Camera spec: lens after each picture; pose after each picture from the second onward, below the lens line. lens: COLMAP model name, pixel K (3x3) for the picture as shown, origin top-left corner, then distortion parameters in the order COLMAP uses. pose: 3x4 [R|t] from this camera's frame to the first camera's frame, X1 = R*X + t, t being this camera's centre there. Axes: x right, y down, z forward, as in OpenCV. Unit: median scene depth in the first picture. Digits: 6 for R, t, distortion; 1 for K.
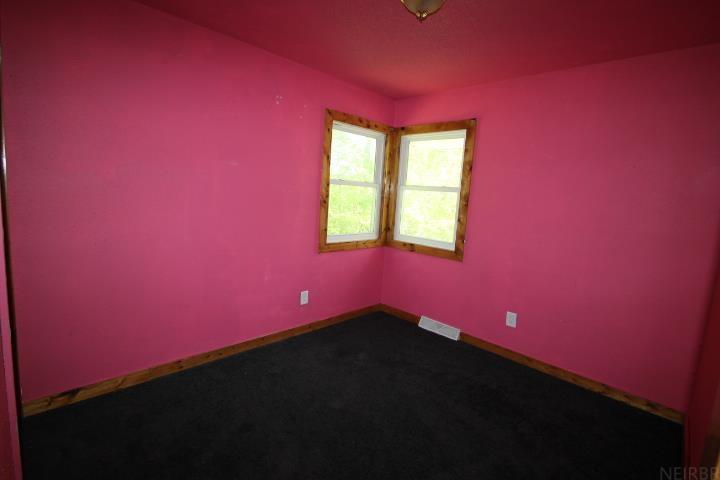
lens RADIAL K [[336.7, 0, 361.4], [0, 336.7, 233.9], [0, 0, 1]] dist [0.021116, -0.019384]
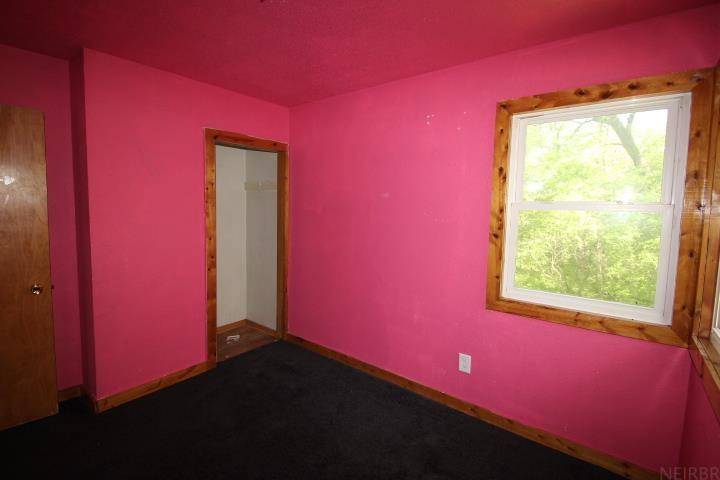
lens RADIAL K [[336.7, 0, 361.4], [0, 336.7, 233.9], [0, 0, 1]] dist [0.021116, -0.019384]
pose [[0.118307, 0.009738, -0.992929, 0.538750], [-0.143321, 0.989649, -0.007371, -0.053735], [0.982579, 0.143180, 0.118478, 0.647987]]
